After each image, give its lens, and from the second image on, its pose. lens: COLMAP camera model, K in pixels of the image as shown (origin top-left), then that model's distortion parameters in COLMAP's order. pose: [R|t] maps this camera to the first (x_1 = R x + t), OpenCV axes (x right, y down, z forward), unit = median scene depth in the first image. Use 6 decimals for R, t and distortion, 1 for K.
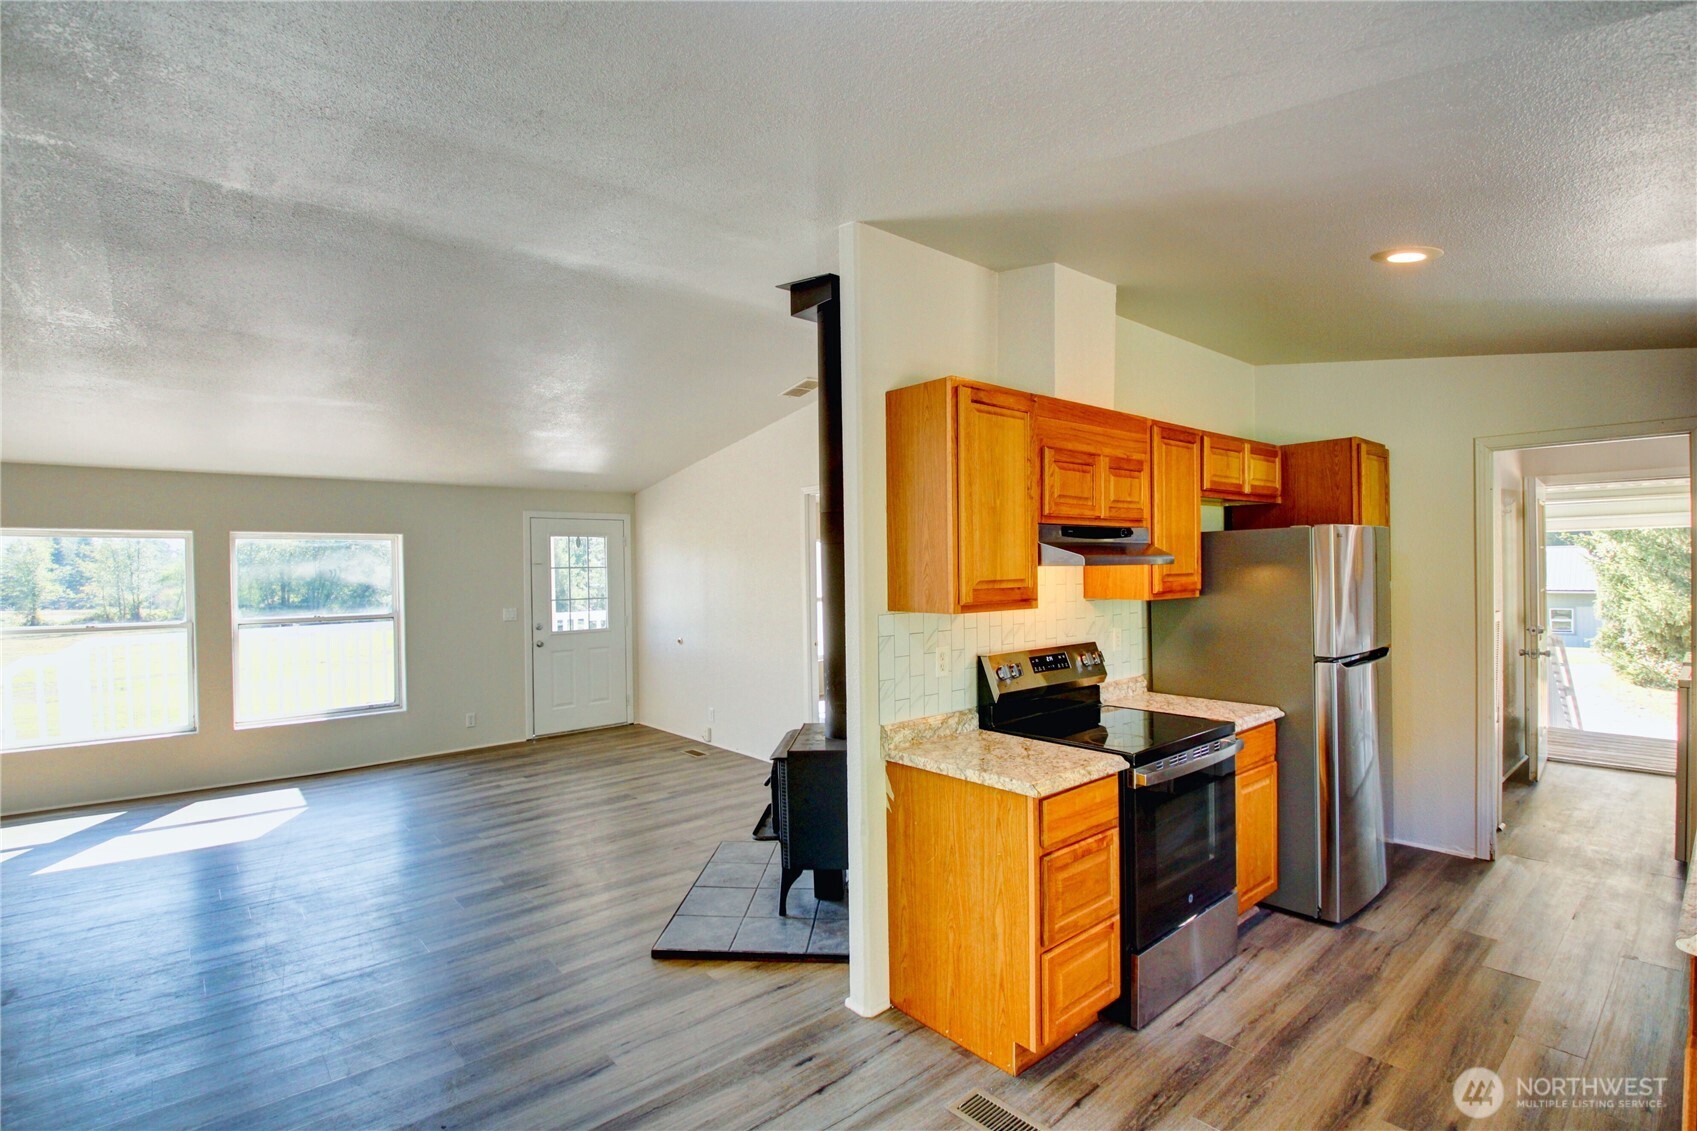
lens RADIAL K [[789.7, 0, 845.4], [0, 789.7, 563.8], [0, 0, 1]] dist [0.001511, -0.014321]
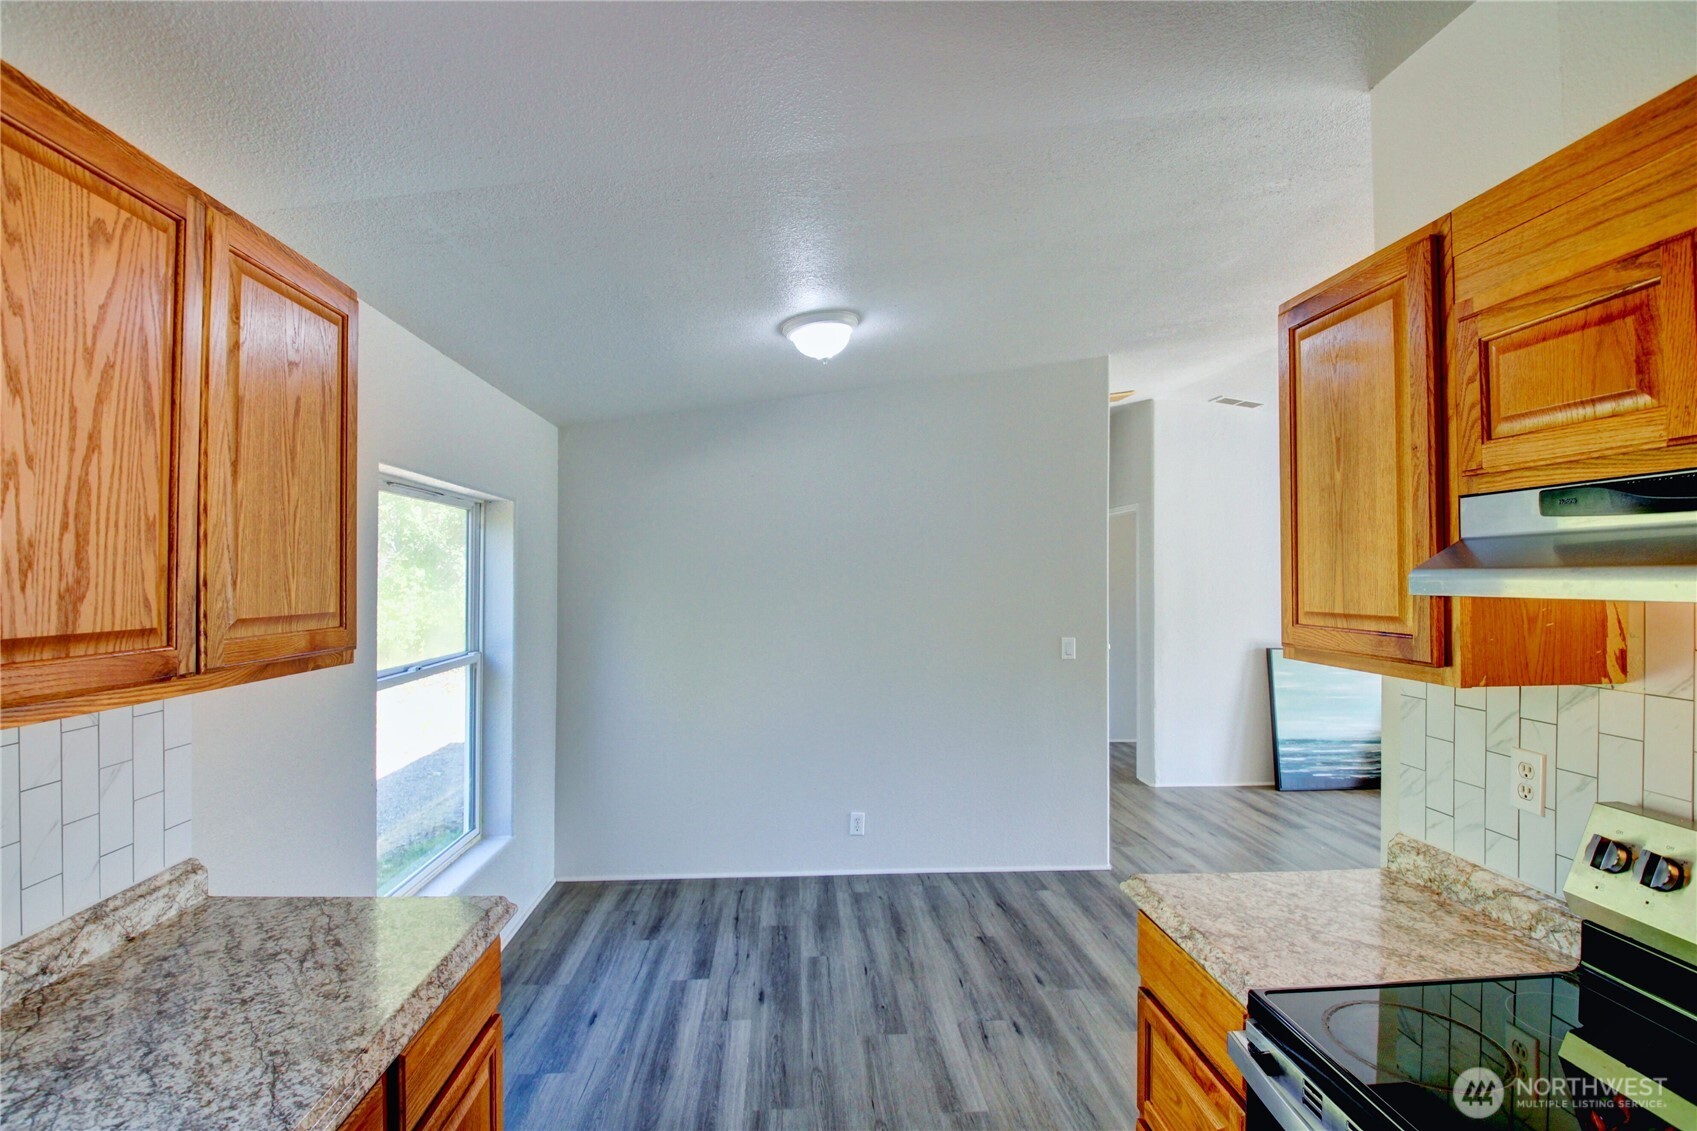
lens RADIAL K [[789.7, 0, 842.0], [0, 789.7, 566.6], [0, 0, 1]] dist [0.001511, -0.014321]
pose [[-0.607887, 0.000212, -0.794023, 0.577898], [0.000598, 1.000000, -0.000191, -0.008719], [0.794023, -0.000590, -0.607887, 0.708923]]
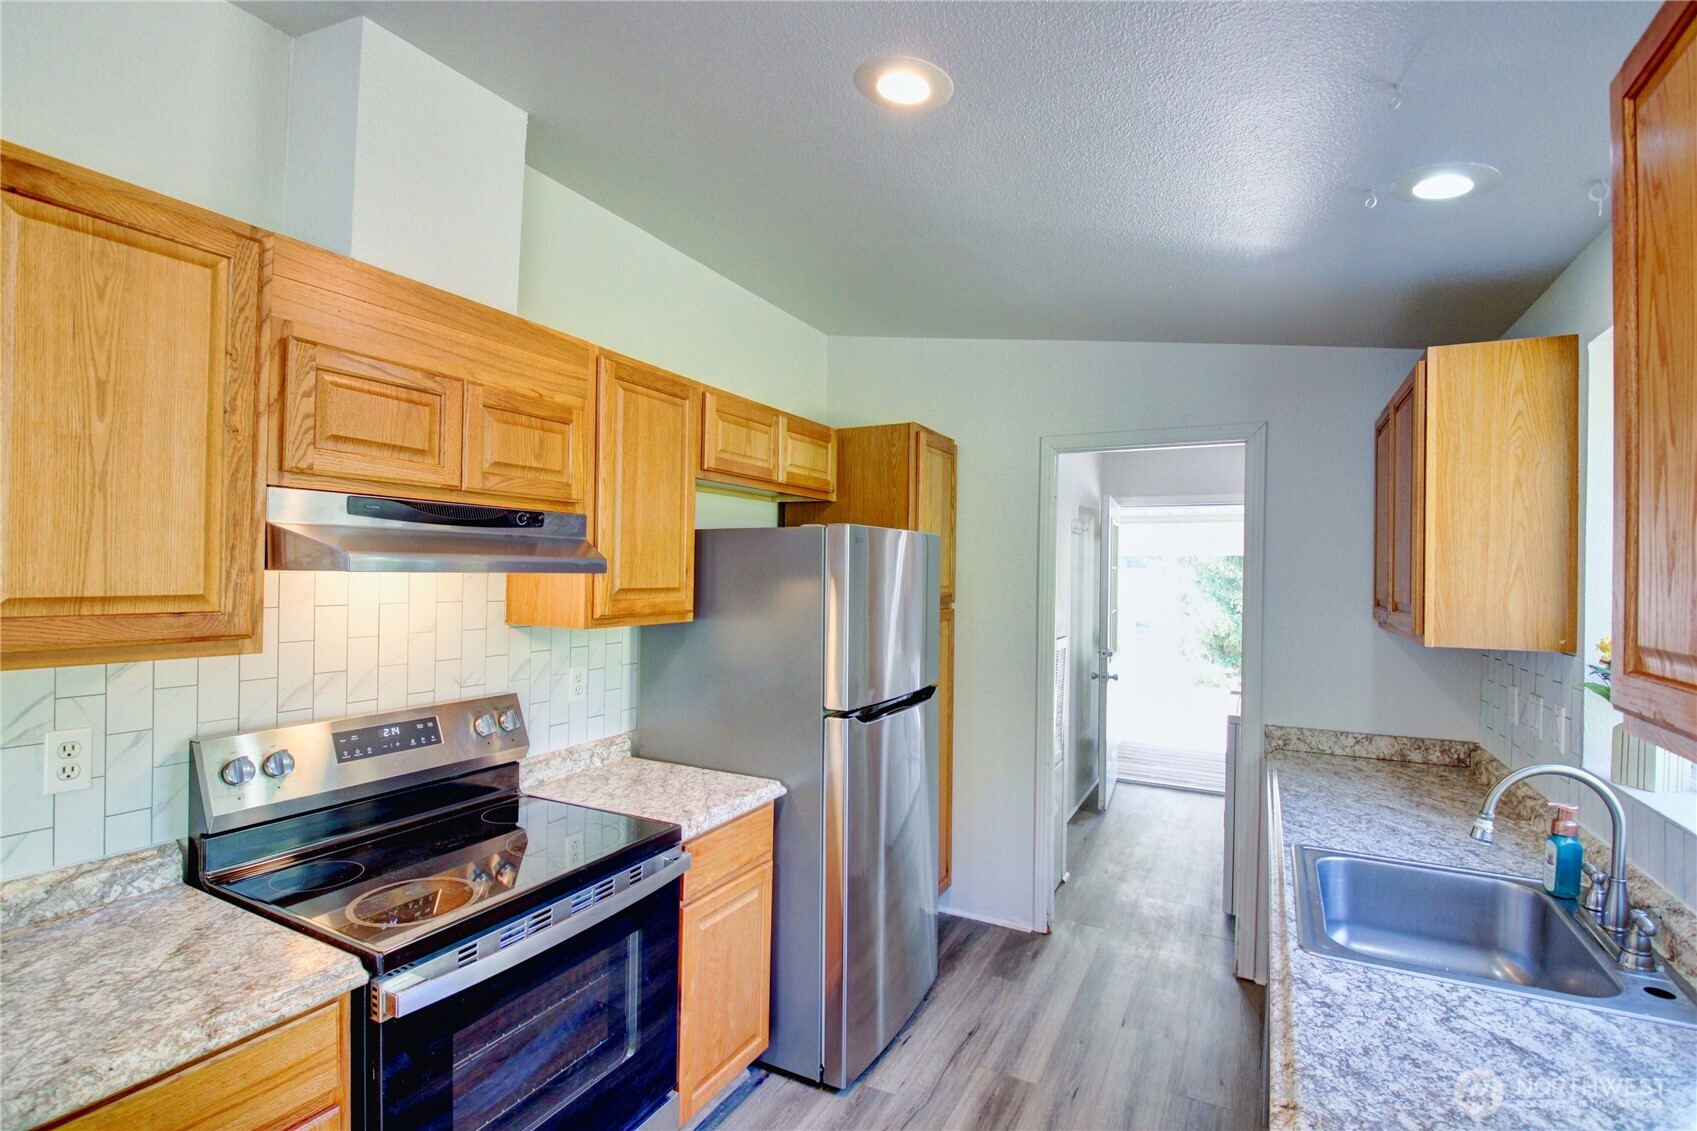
lens RADIAL K [[789.7, 0, 830.5], [0, 789.7, 568.5], [0, 0, 1]] dist [0.001511, -0.014321]
pose [[0.934601, 0.027011, 0.354672, 0.288681], [-0.024746, 0.999634, -0.010921, -0.000846], [-0.354837, 0.001430, 0.934927, 0.281910]]
